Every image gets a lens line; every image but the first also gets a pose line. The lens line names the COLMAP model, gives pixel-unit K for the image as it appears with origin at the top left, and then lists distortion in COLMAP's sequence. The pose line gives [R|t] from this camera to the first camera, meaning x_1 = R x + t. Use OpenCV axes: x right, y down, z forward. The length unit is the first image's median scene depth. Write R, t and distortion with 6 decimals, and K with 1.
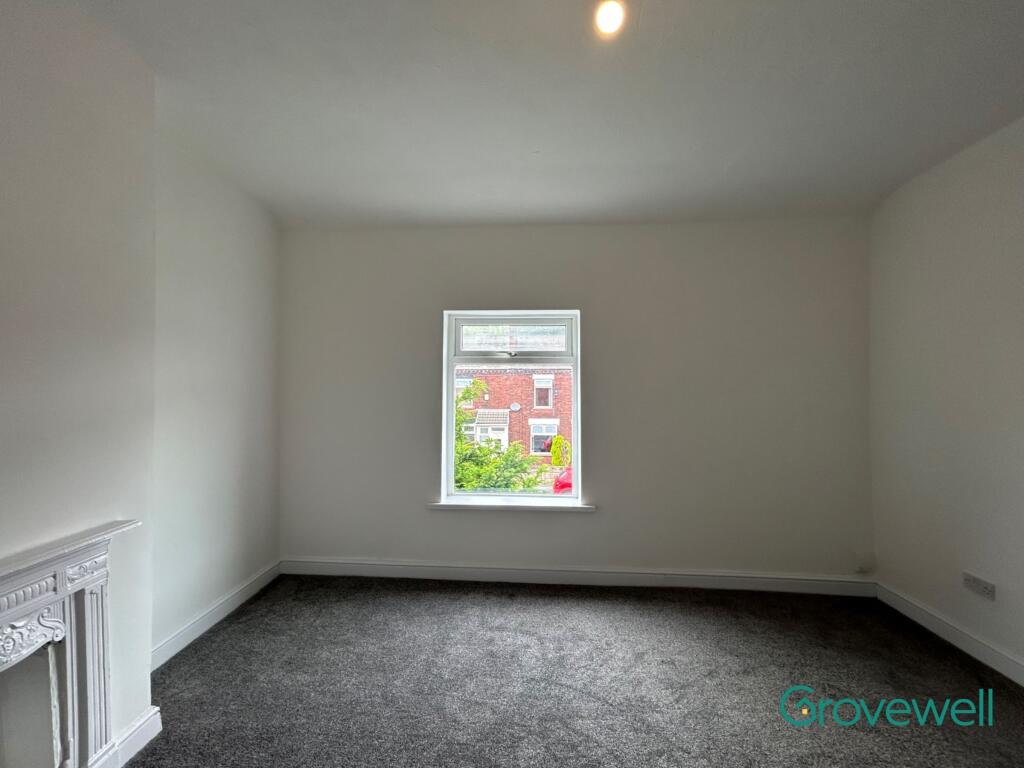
lens RADIAL K [[415.5, 0, 512.6], [0, 415.5, 383.2], [0, 0, 1]] dist [-0.002540, 0.000273]
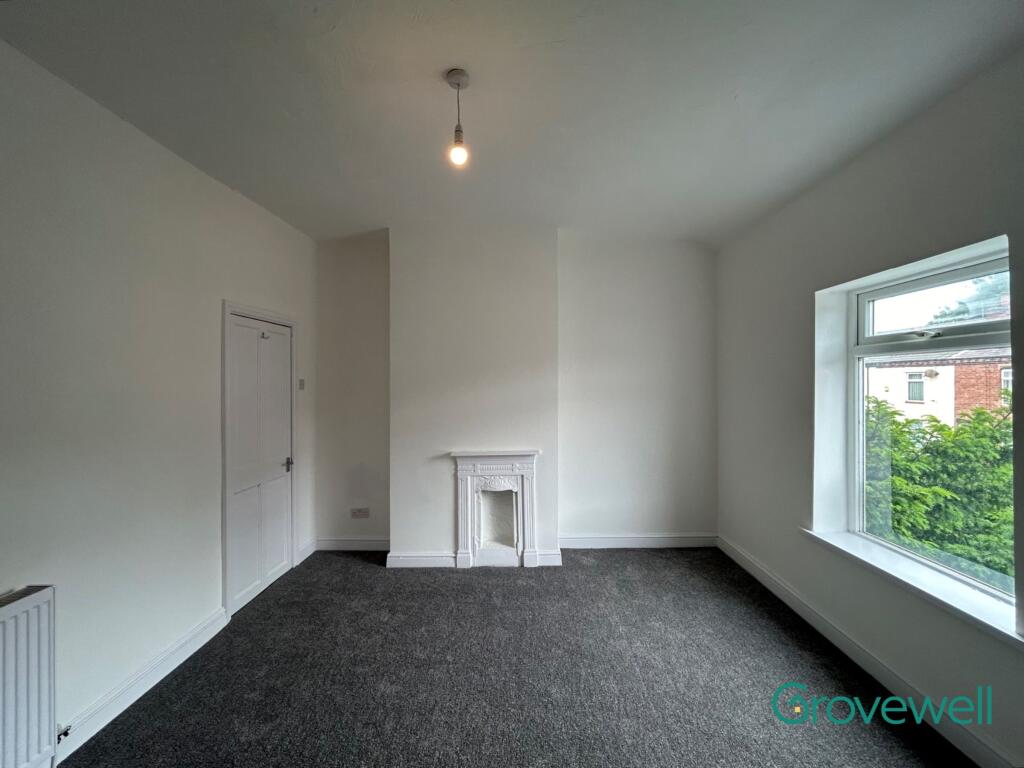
lens RADIAL K [[415.5, 0, 512.6], [0, 415.5, 383.2], [0, 0, 1]] dist [-0.002540, 0.000273]
pose [[0.075737, 0.000737, -0.997128, 0.681207], [0.007470, 0.999971, 0.001307, -0.004916], [0.997100, -0.007548, 0.075729, 0.418907]]
